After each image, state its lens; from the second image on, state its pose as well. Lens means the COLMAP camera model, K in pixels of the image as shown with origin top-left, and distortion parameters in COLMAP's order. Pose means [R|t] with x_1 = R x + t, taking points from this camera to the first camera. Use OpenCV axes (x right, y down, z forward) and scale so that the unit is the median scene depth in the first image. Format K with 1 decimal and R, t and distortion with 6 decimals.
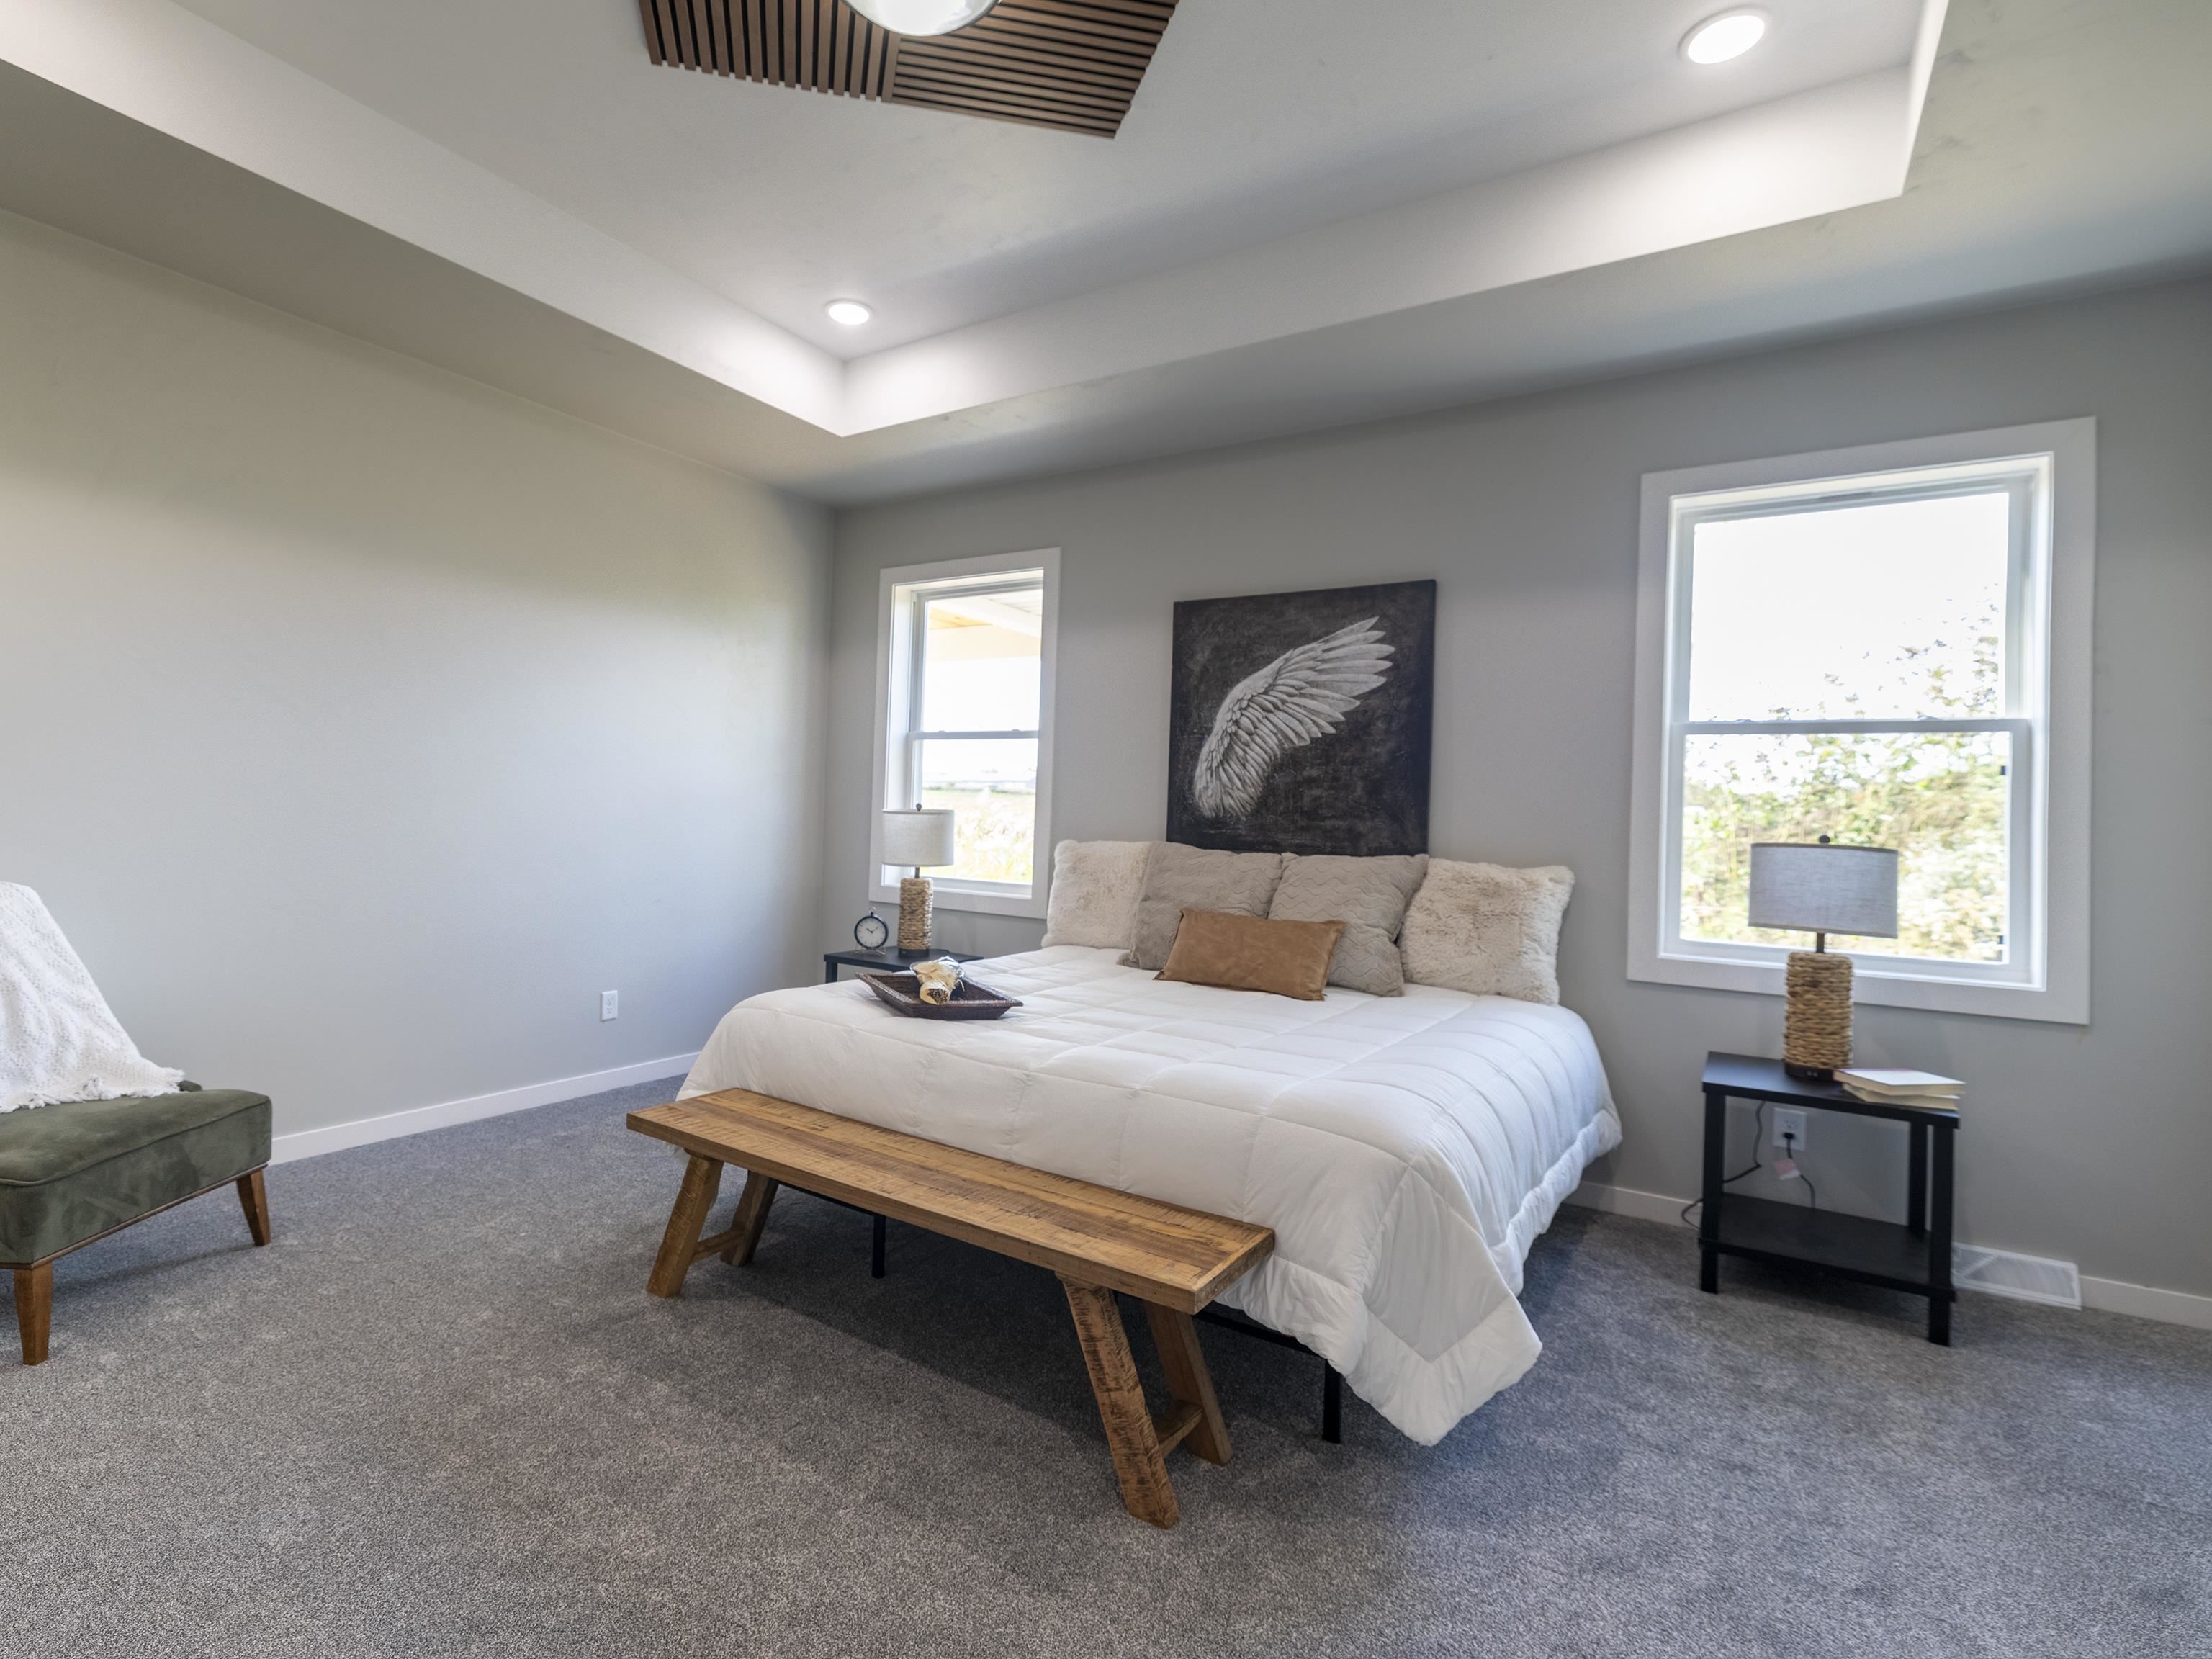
lens RADIAL K [[1166.9, 0, 1049.9], [0, 1166.9, 810.0], [0, 0, 1]] dist [-0.016917, 0.001122]
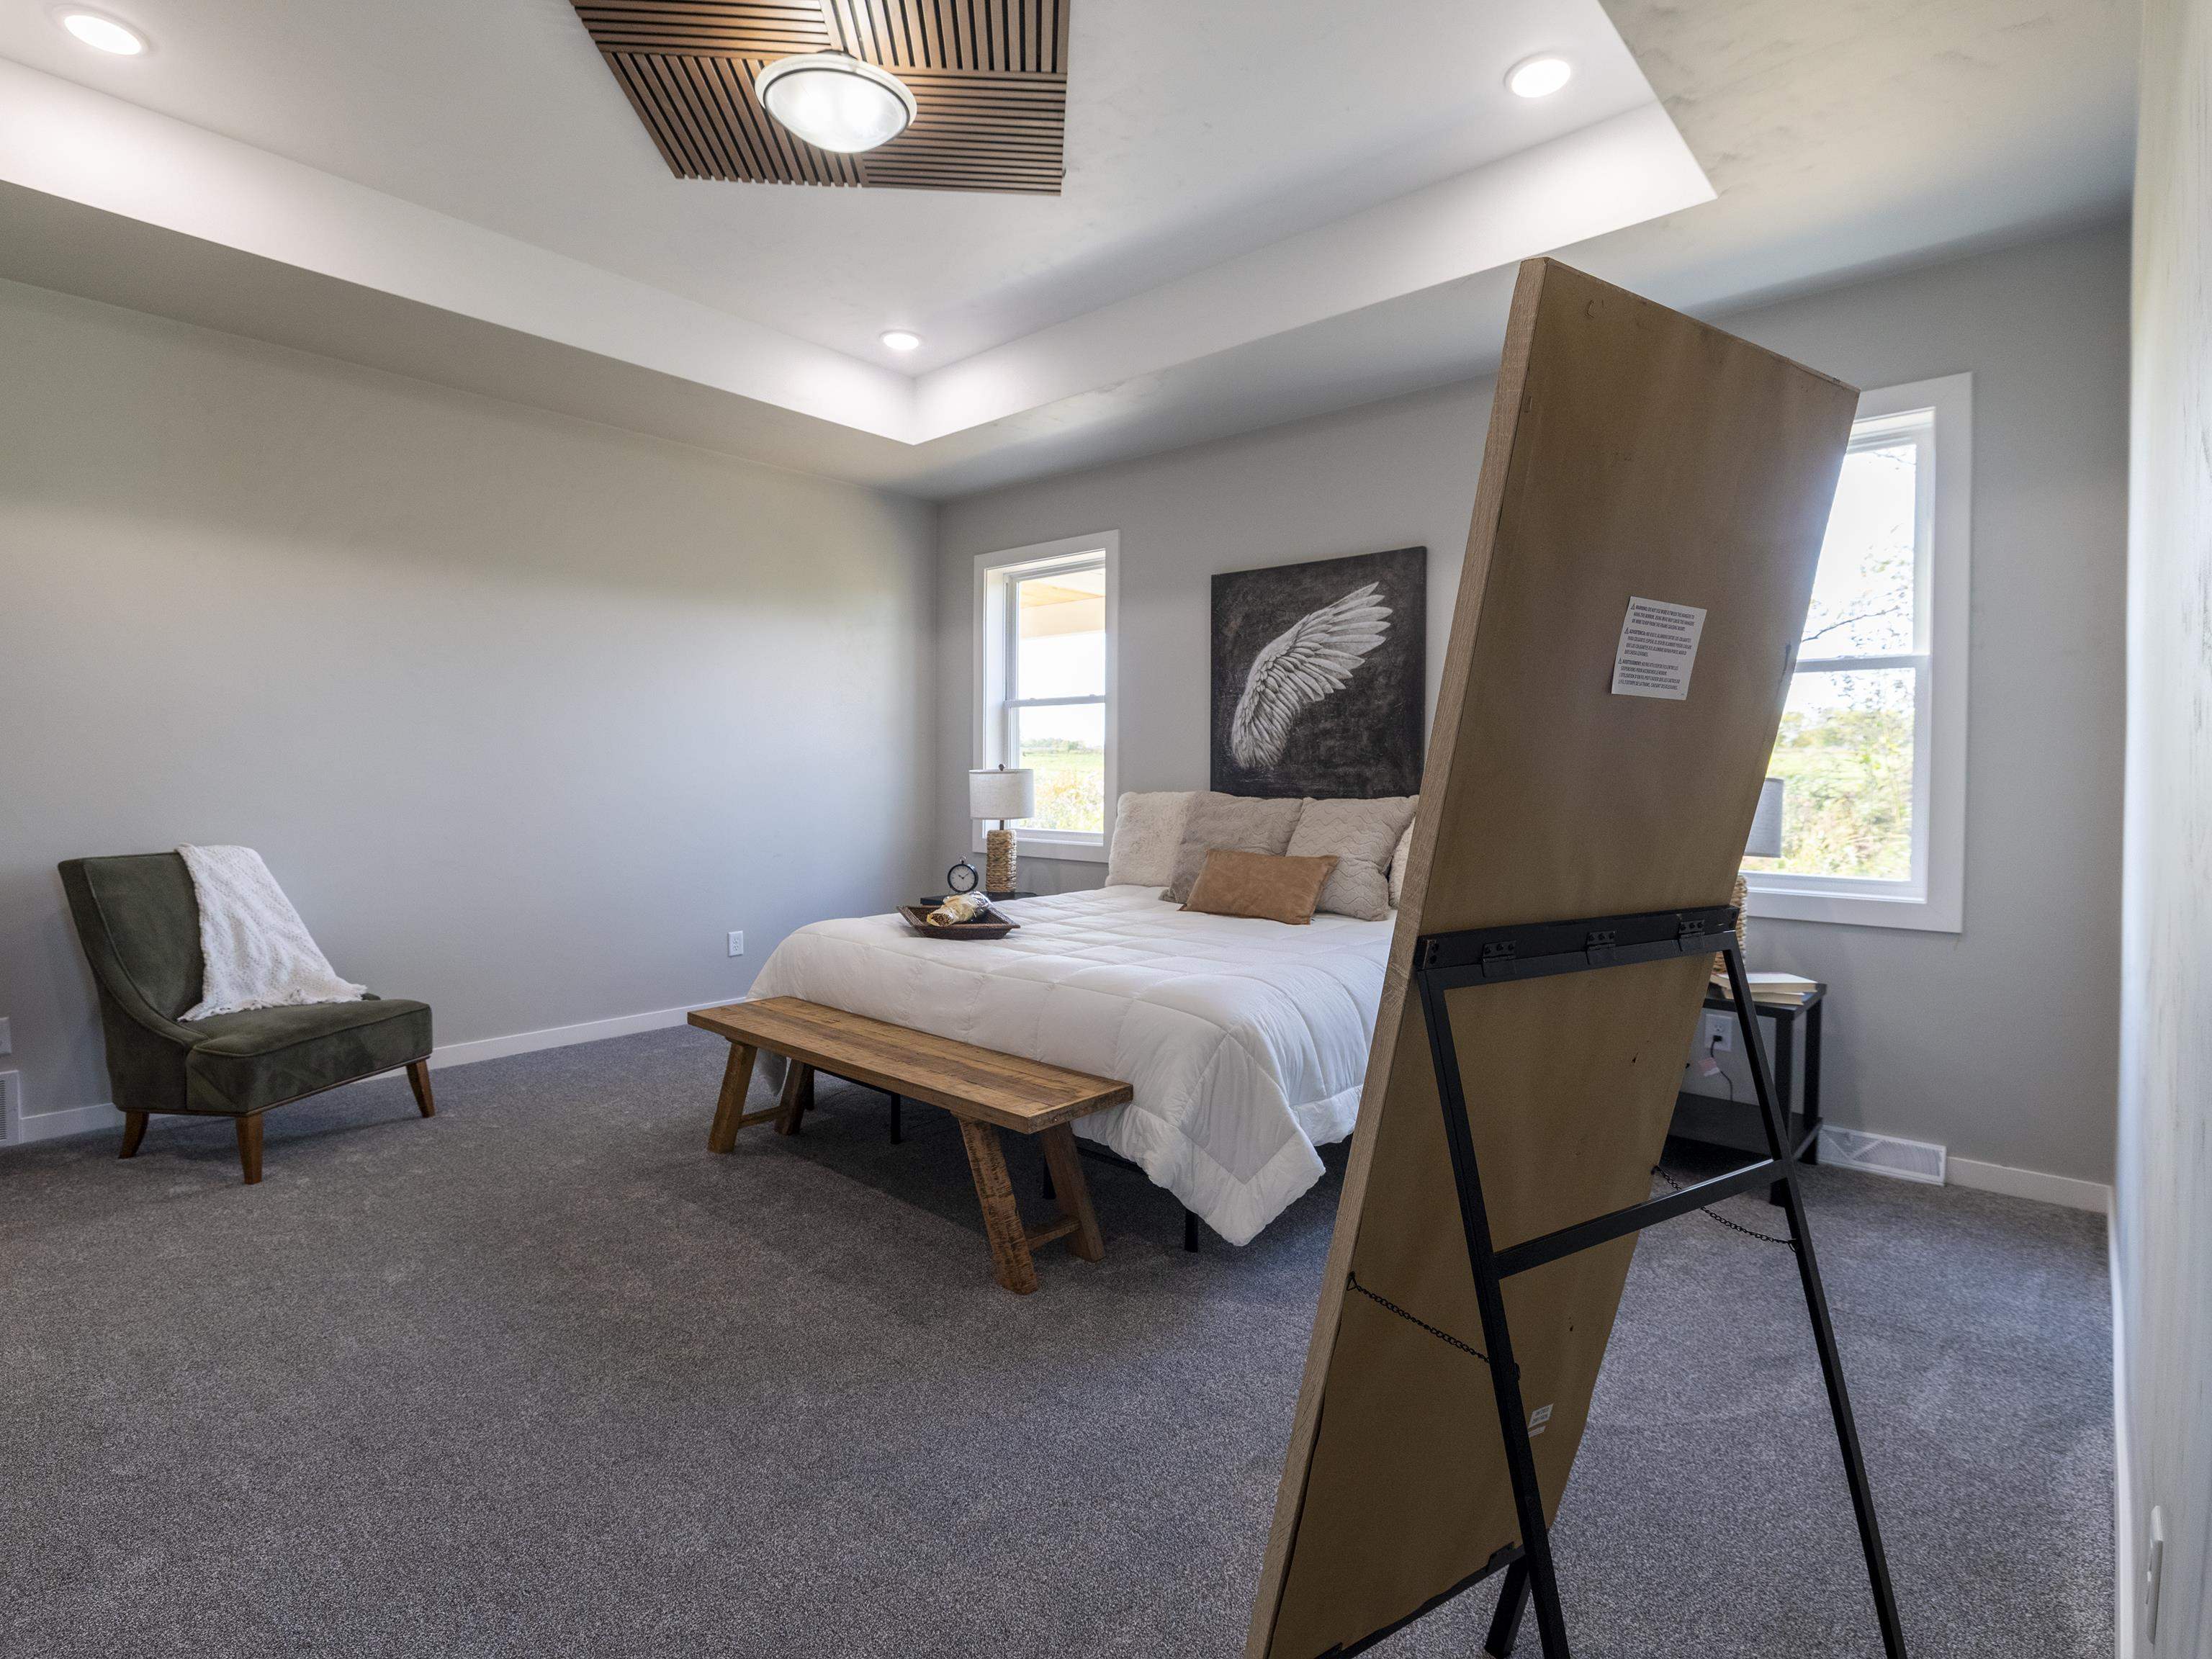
lens RADIAL K [[1148.8, 0, 1116.9], [0, 1148.8, 803.8], [0, 0, 1]] dist [0.004096, 0.001147]
pose [[0.993367, -0.027963, -0.111535, 0.232747], [0.031308, 0.999108, 0.028355, 0.009123], [0.110643, -0.031659, 0.993356, -0.184594]]
